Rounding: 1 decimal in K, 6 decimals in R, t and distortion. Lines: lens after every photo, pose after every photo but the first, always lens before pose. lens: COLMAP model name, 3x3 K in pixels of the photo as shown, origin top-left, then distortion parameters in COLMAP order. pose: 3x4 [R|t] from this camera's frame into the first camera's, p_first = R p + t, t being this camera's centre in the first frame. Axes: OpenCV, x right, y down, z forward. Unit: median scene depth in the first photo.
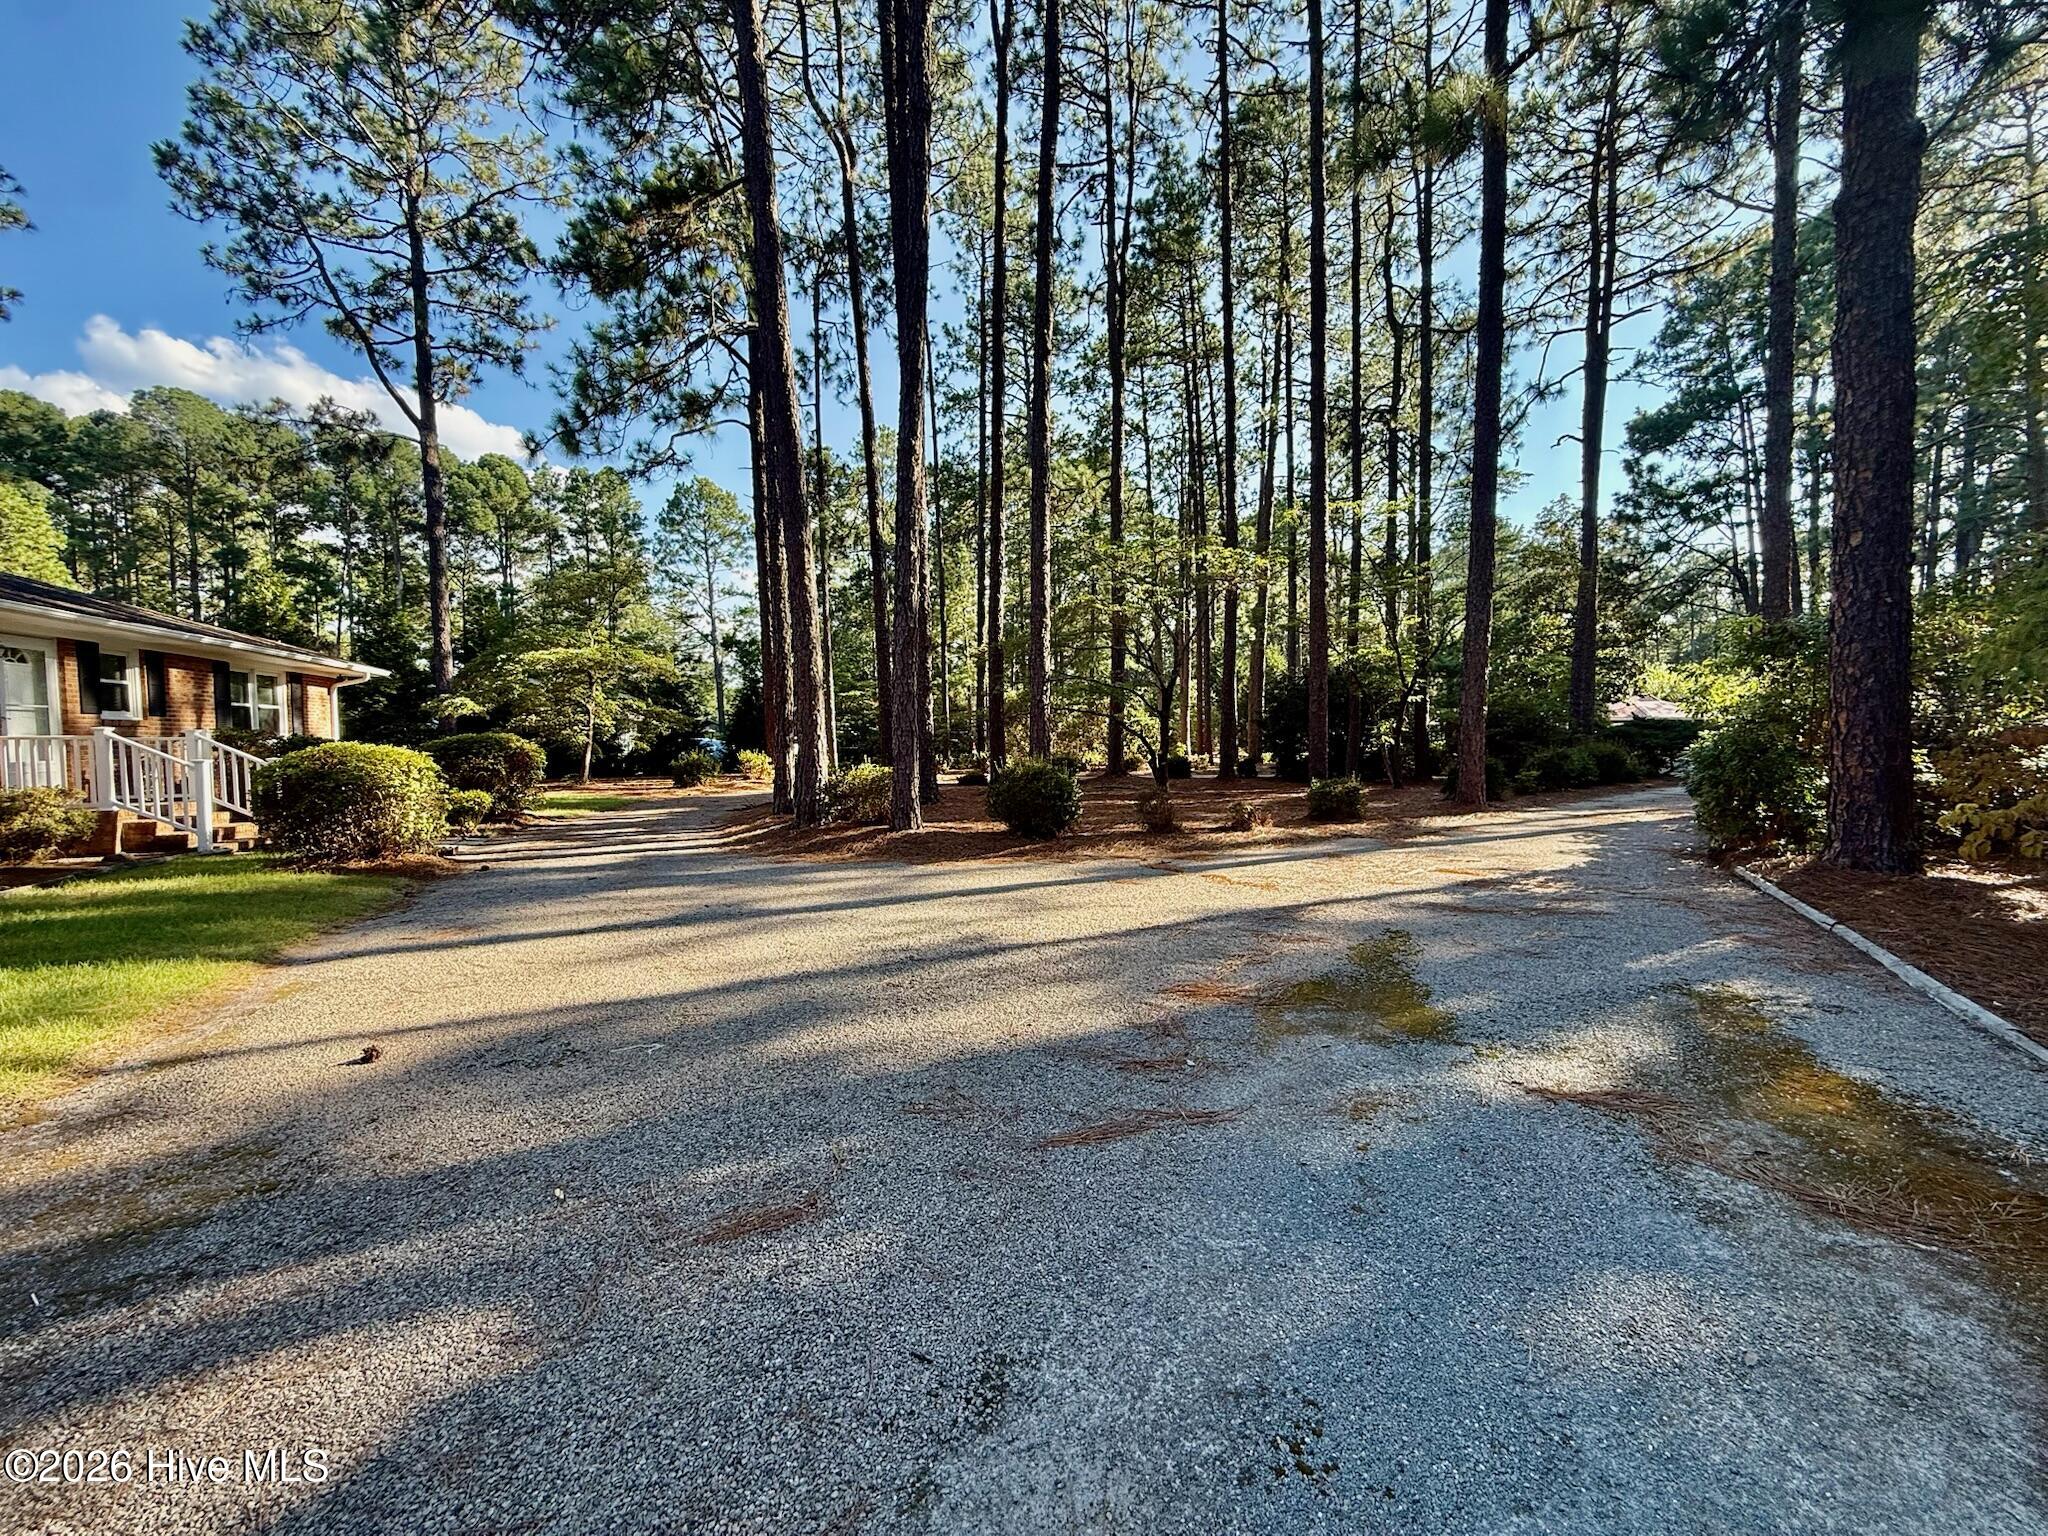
lens RADIAL K [[817.4, 0, 1023.2], [0, 817.4, 769.3], [0, 0, 1]] dist [0.000236, 0.000121]
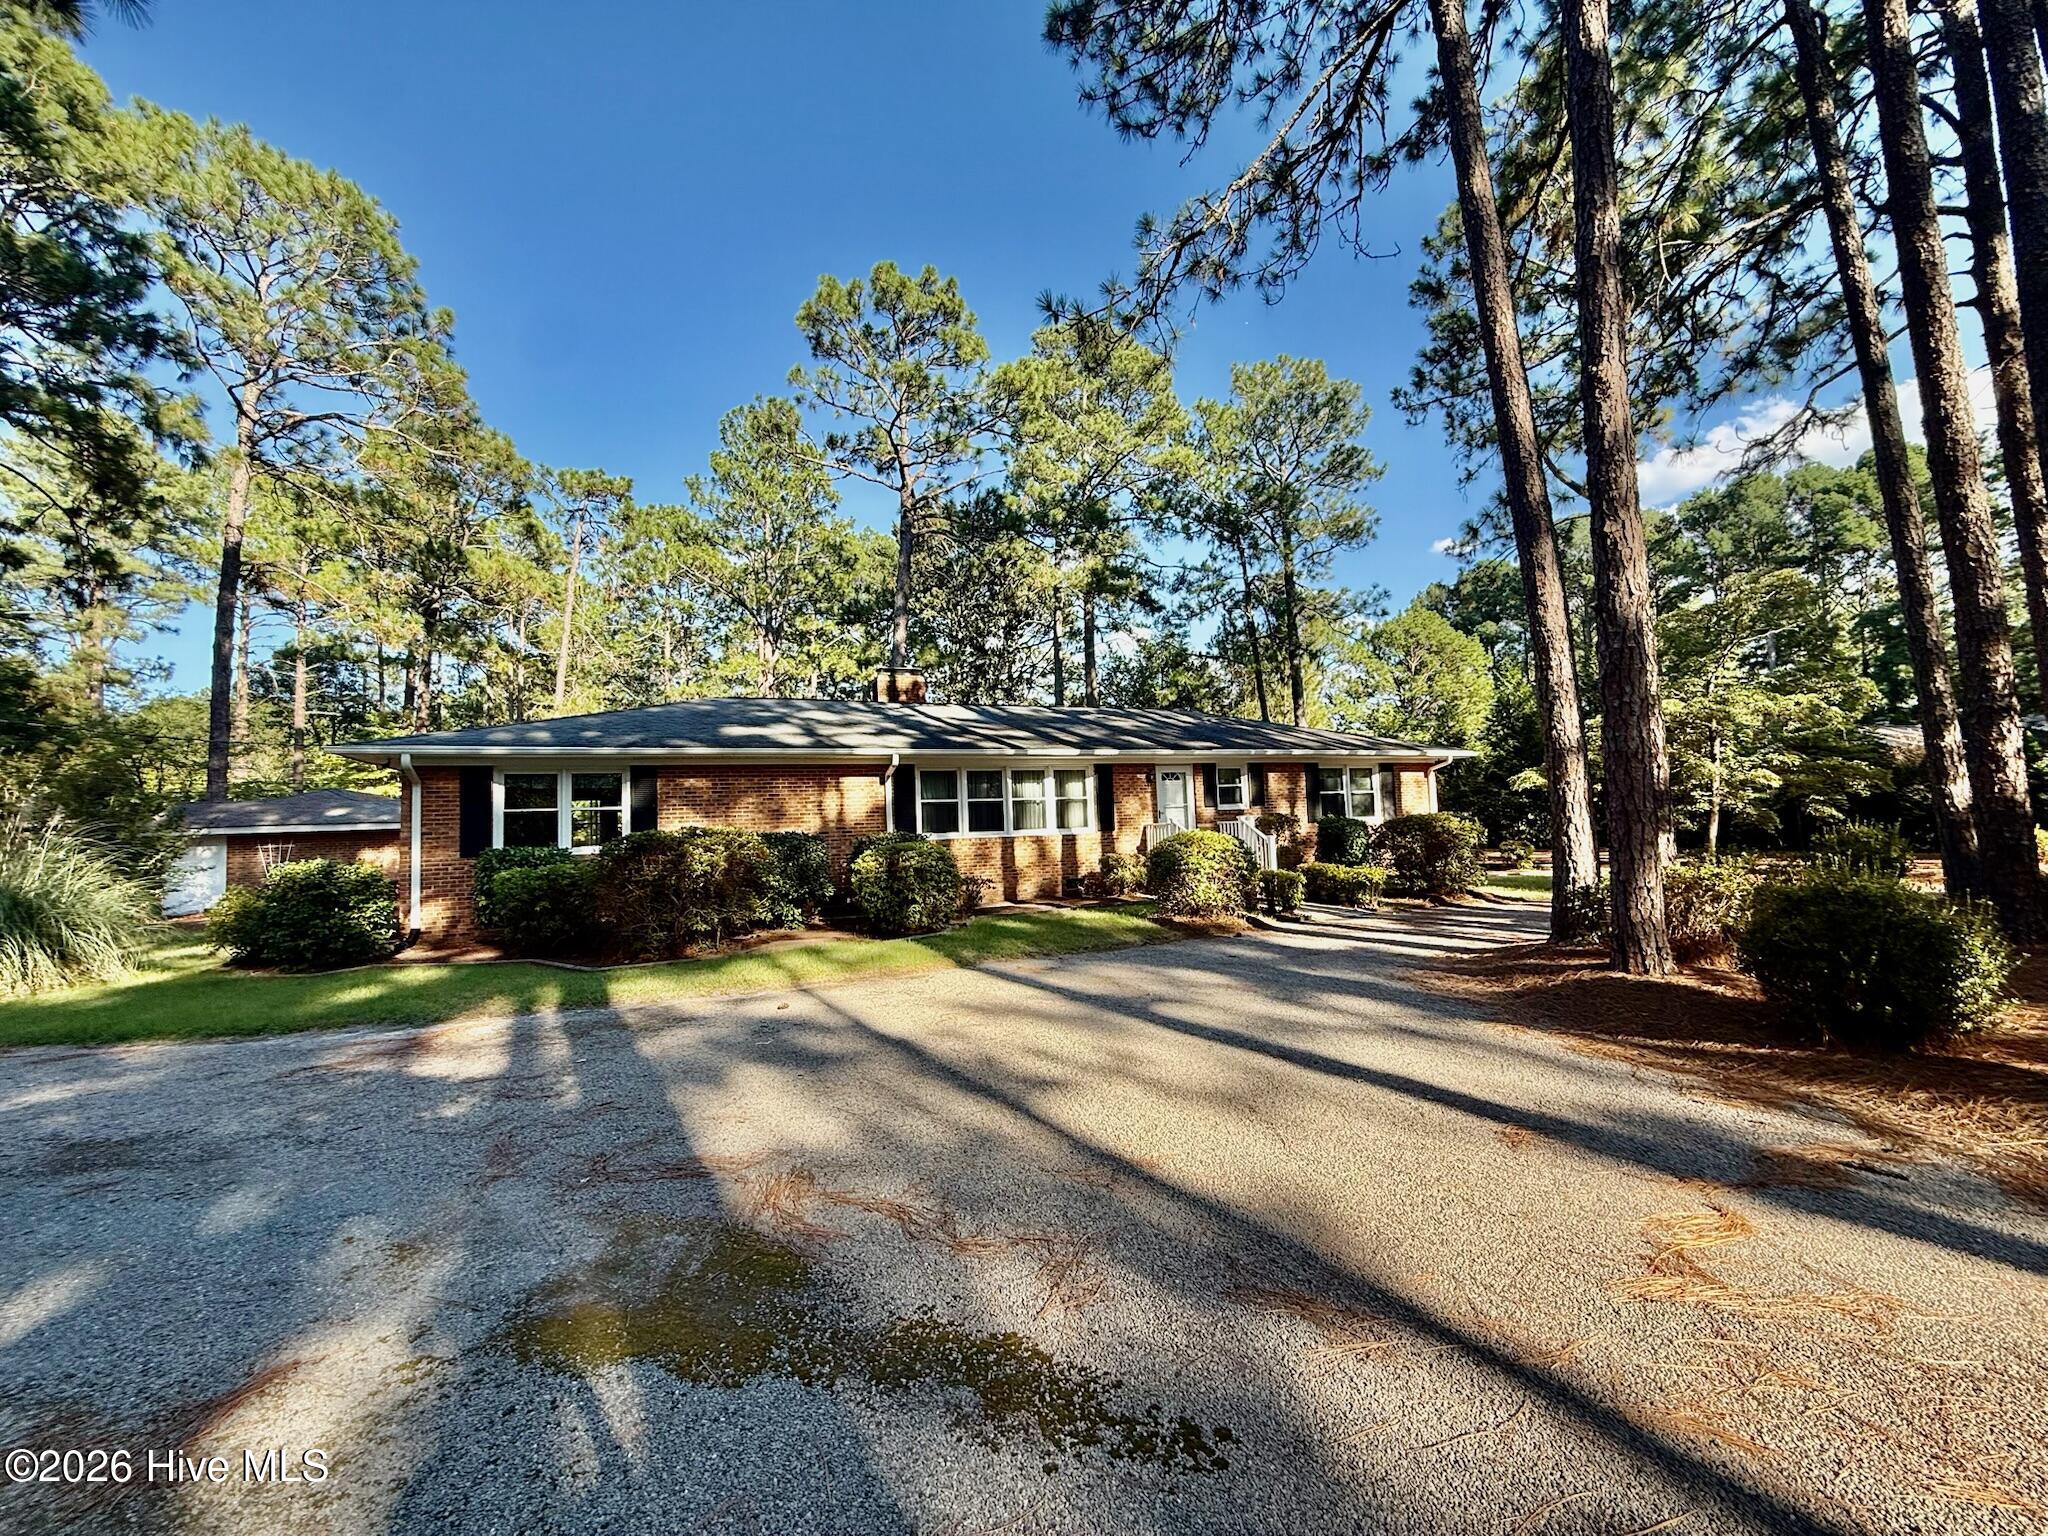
lens RADIAL K [[817.4, 0, 1023.2], [0, 817.4, 769.3], [0, 0, 1]] dist [0.000236, 0.000121]
pose [[0.089316, -0.060503, -0.994164, 0.464566], [-0.006840, 0.998092, -0.061357, -0.042450], [0.995980, 0.012280, 0.088732, 0.499333]]
